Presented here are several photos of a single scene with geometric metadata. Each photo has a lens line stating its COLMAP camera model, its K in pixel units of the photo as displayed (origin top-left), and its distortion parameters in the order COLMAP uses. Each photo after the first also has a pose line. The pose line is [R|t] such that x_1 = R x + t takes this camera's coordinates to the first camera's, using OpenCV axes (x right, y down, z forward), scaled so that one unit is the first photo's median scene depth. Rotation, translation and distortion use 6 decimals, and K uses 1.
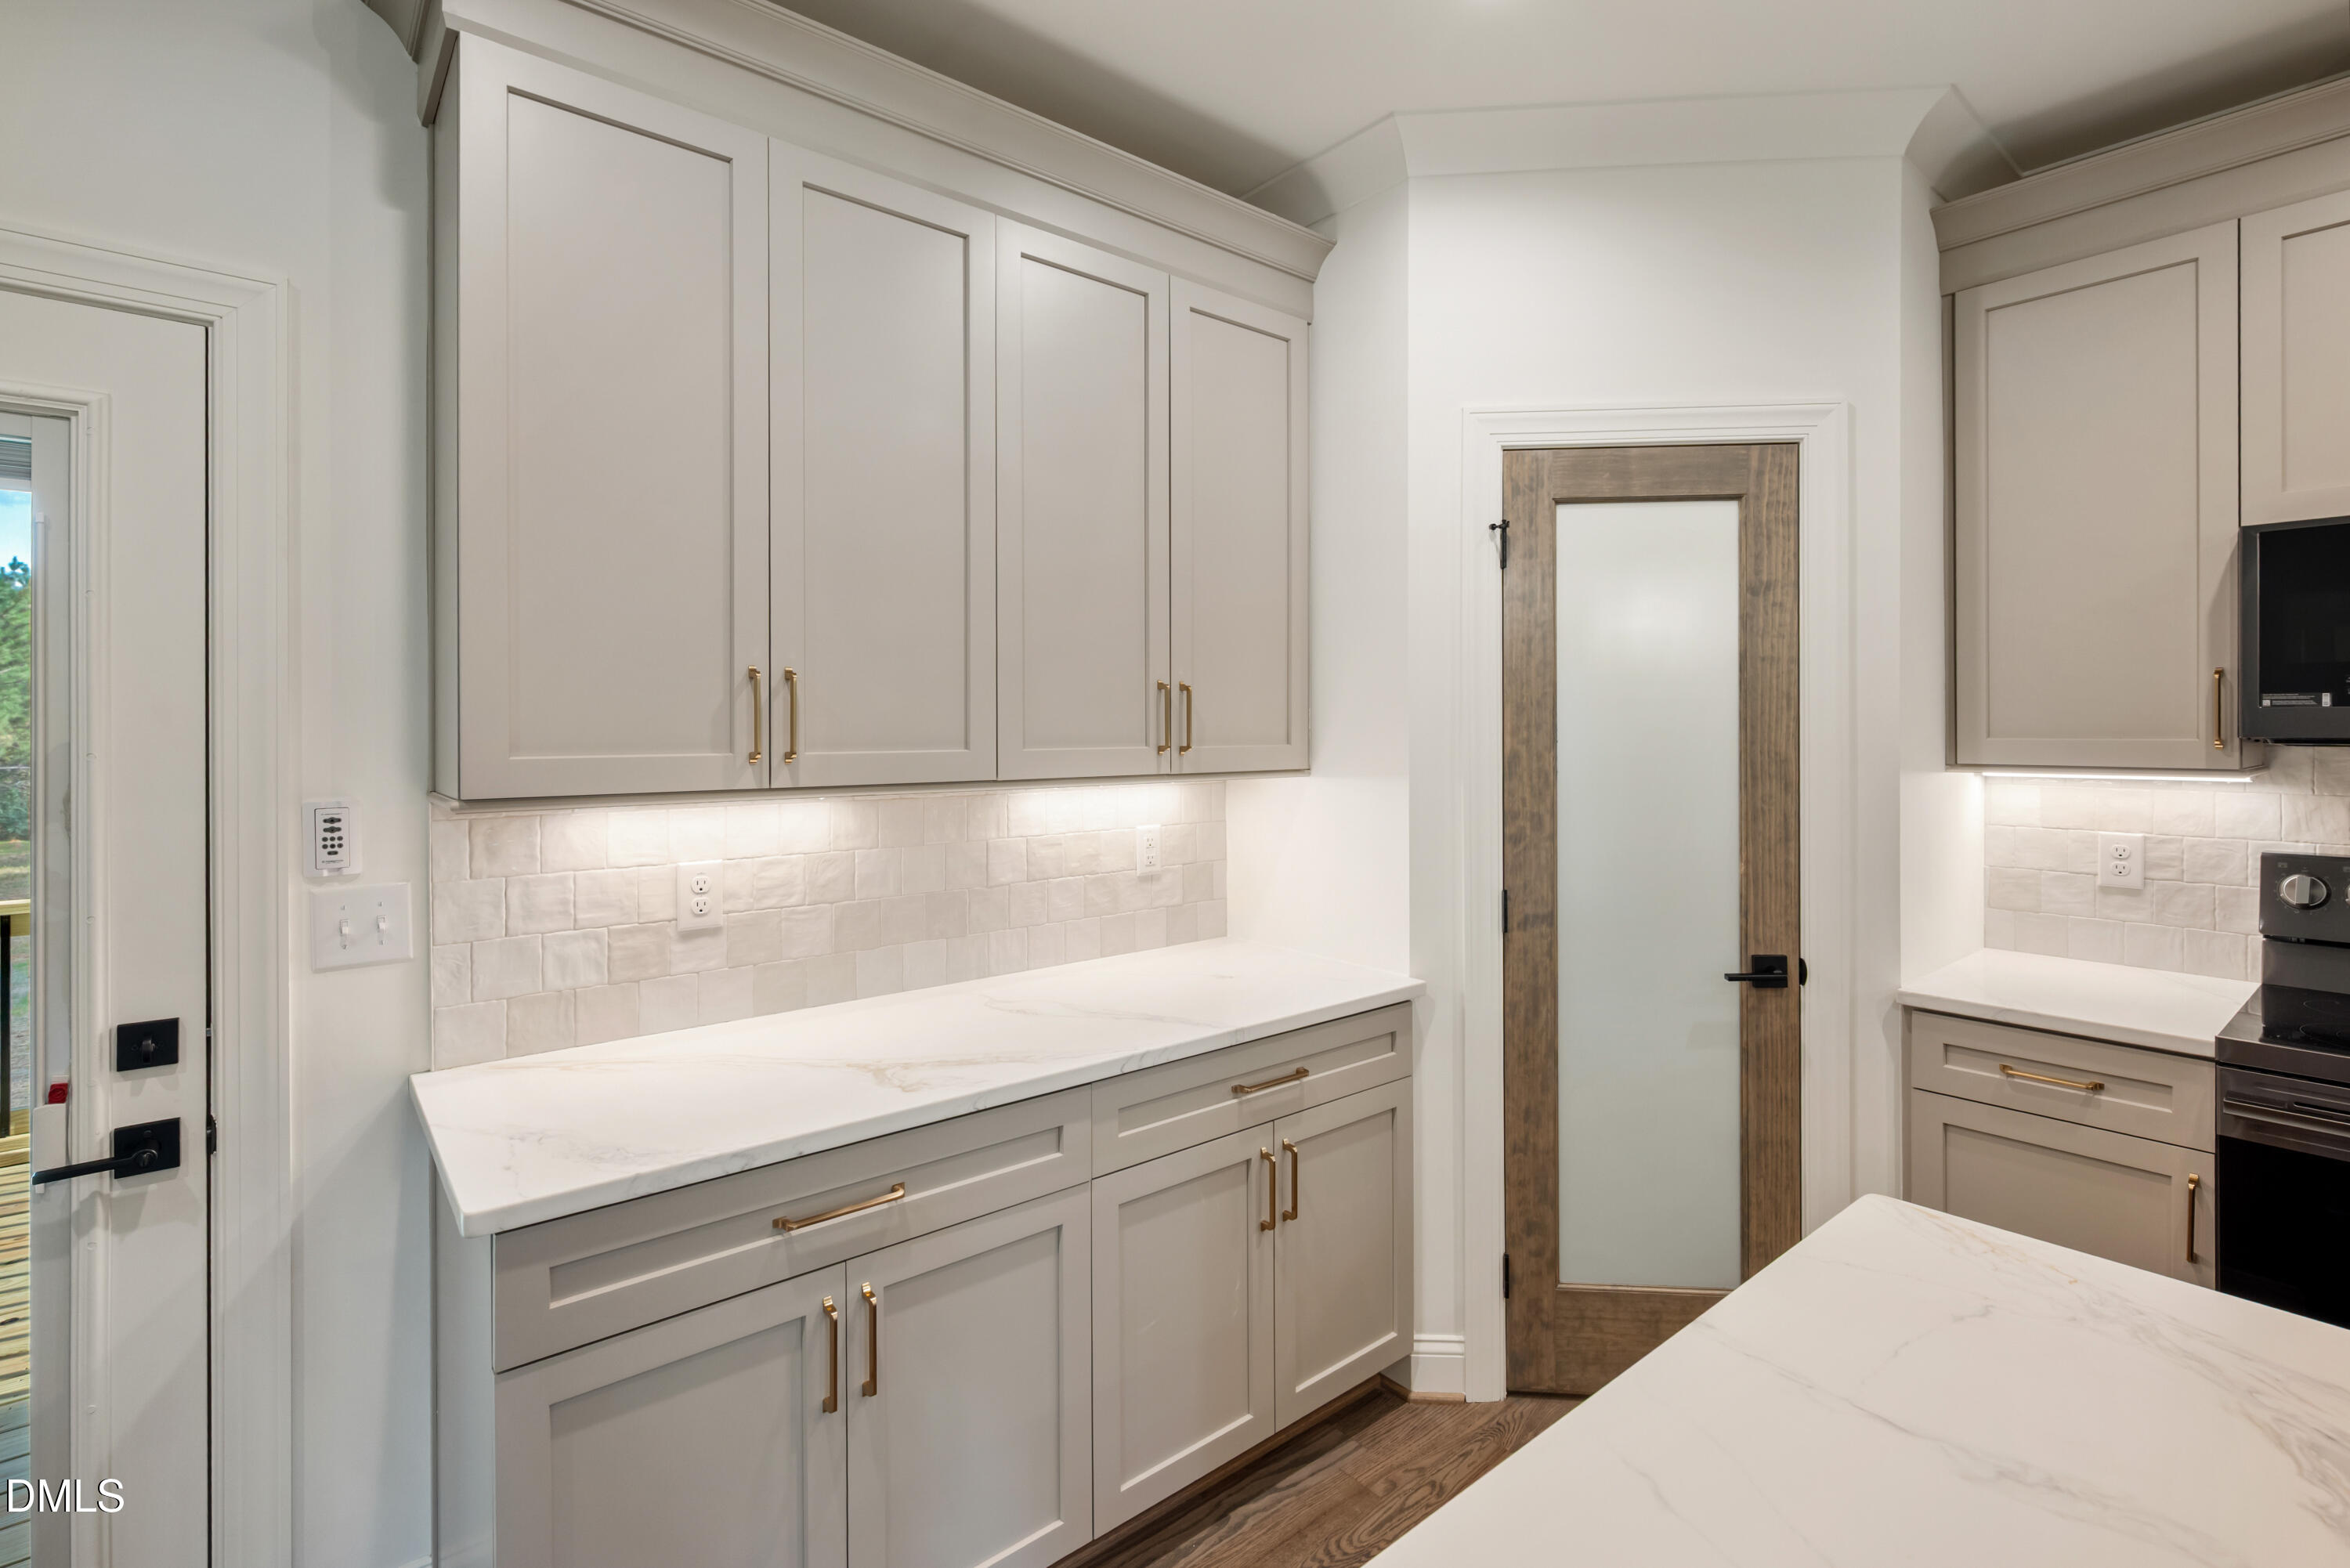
lens RADIAL K [[1075.1, 0, 1183.9], [0, 1075.1, 728.6], [0, 0, 1]] dist [-0.001793, -0.000012]
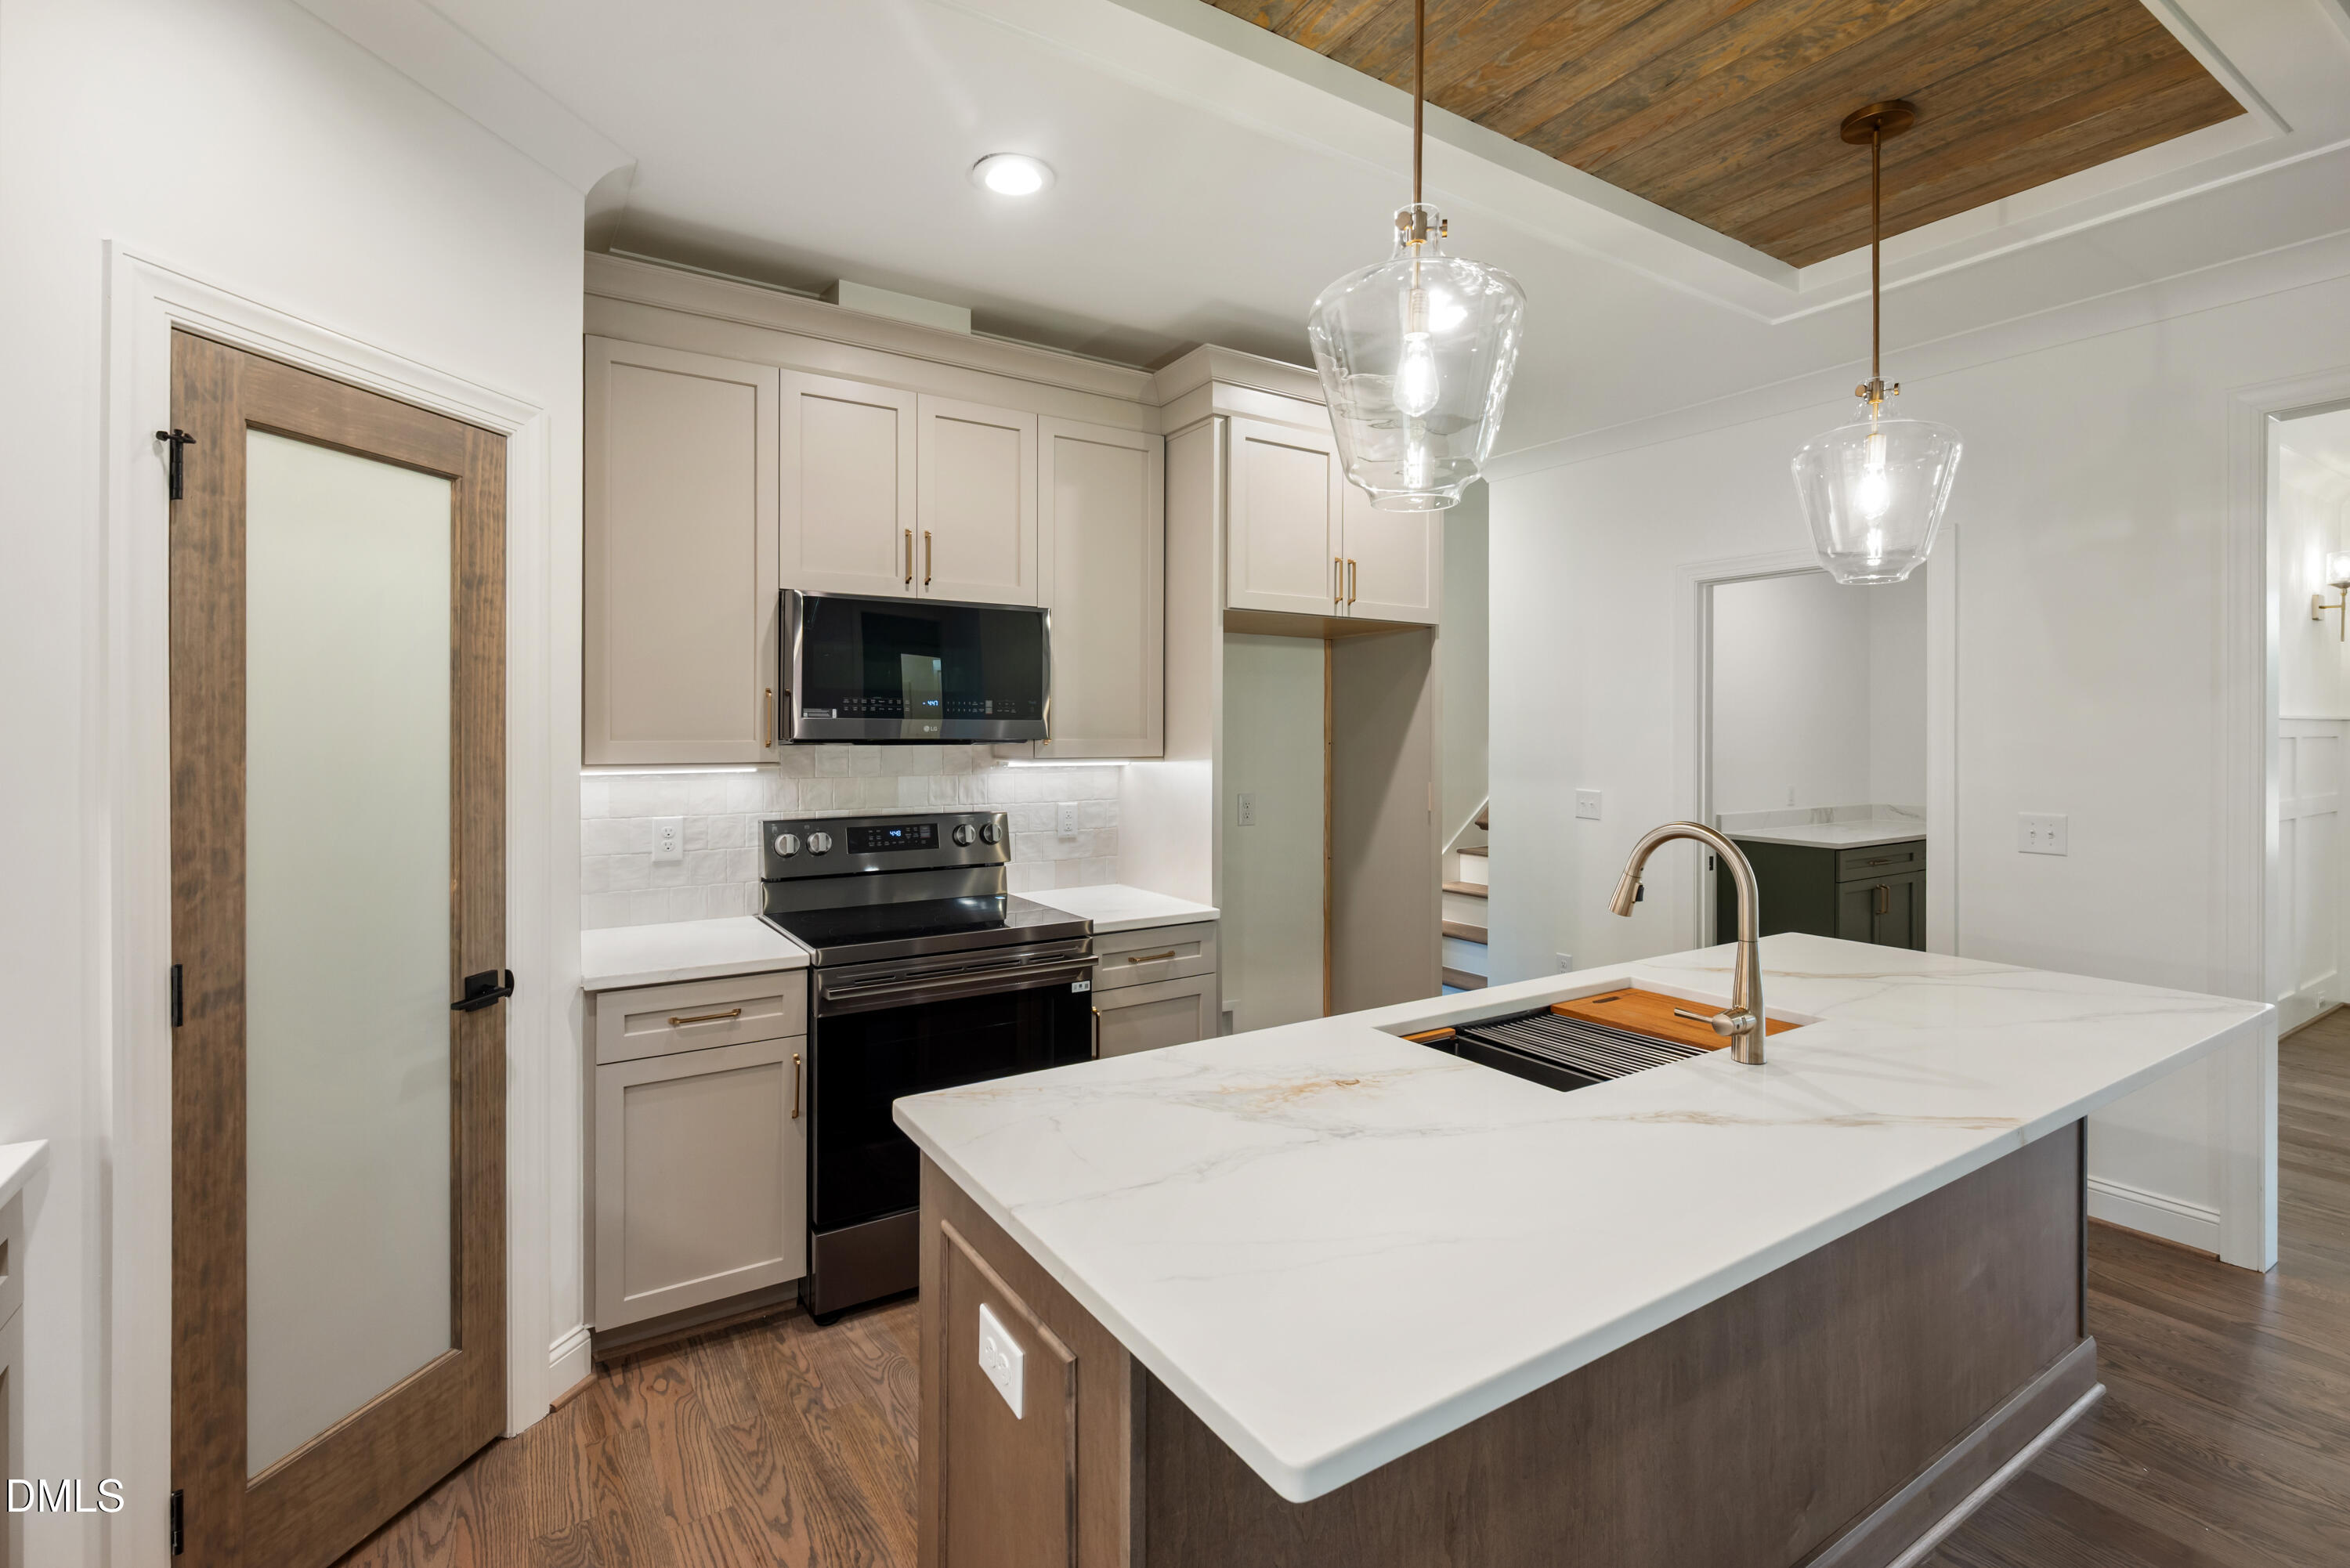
lens RADIAL K [[1075.1, 0, 1179.8], [0, 1075.1, 733.3], [0, 0, 1]] dist [-0.001793, -0.000012]
pose [[0.122290, 0.000567, 0.992494, -0.308613], [0.000141, 1.000000, -0.000589, 0.001539], [-0.992494, 0.000212, 0.122290, 0.275879]]
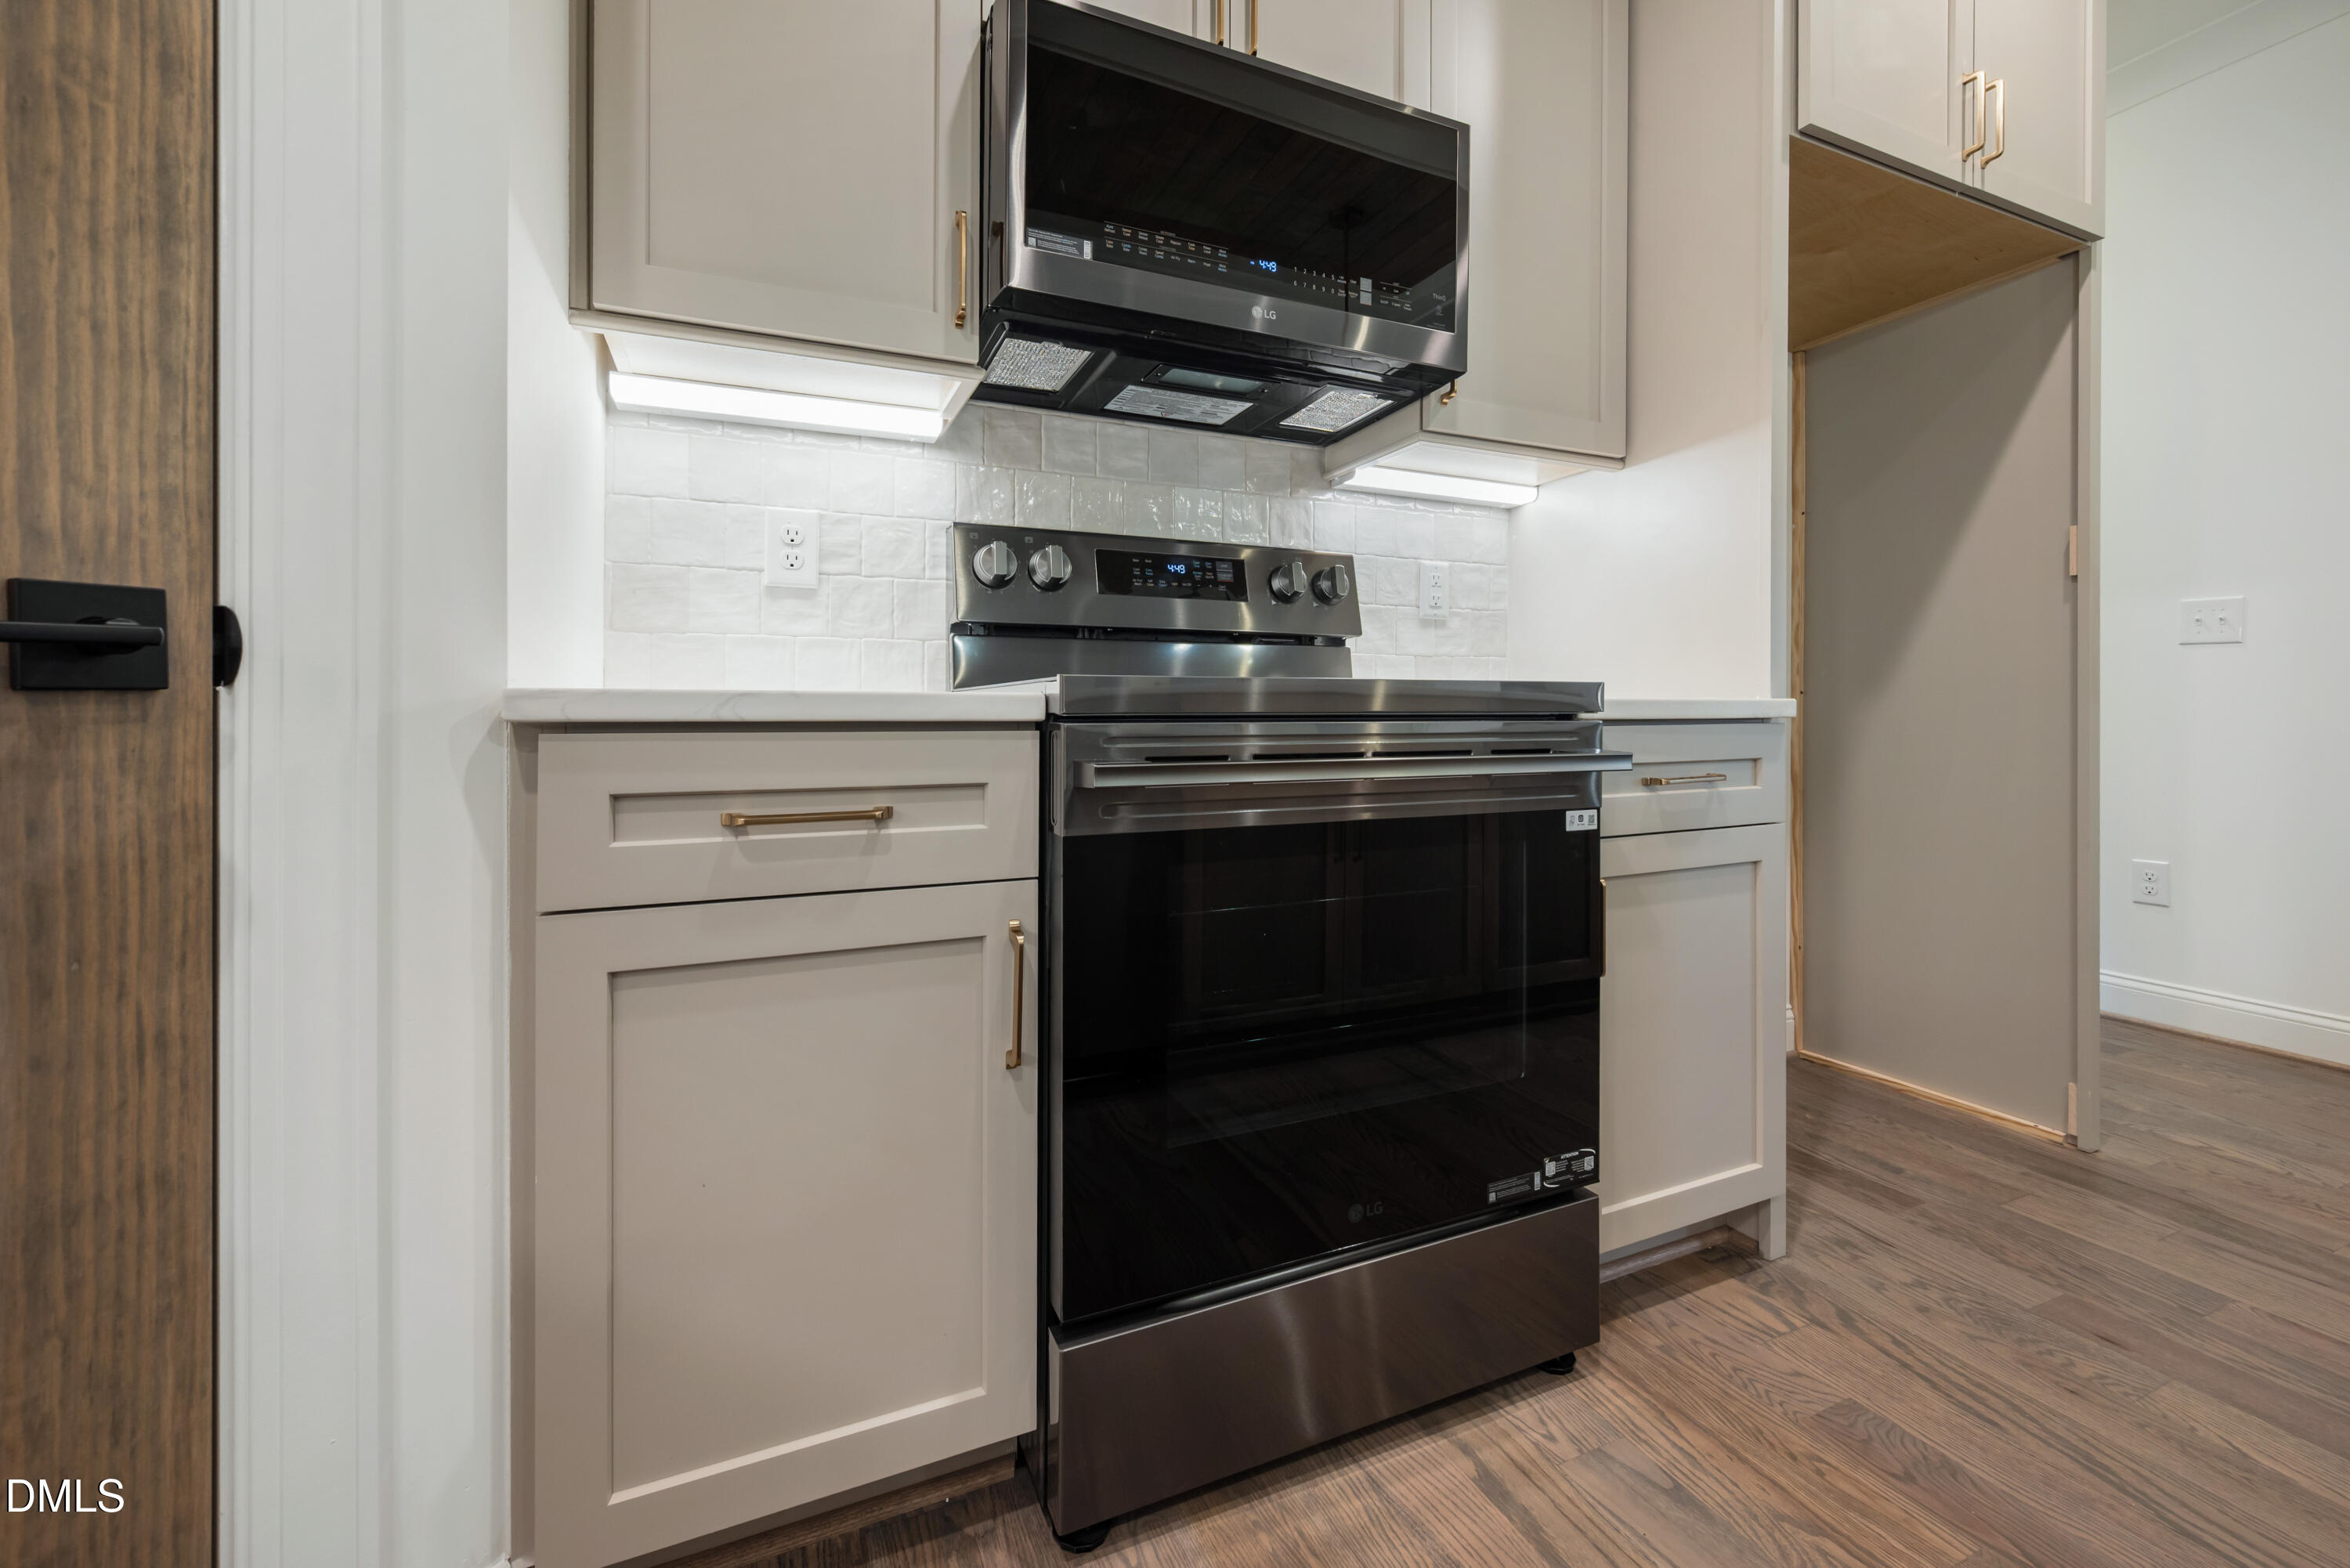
lens RADIAL K [[959.6, 0, 1184.4], [0, 959.6, 709.1], [0, 0, 1]] dist [-0.001666, 0.000161]
pose [[0.273027, 0.004288, 0.961997, 0.364631], [-0.001308, 0.999991, -0.004086, 0.243764], [-0.962006, -0.000142, 0.273030, 0.621348]]
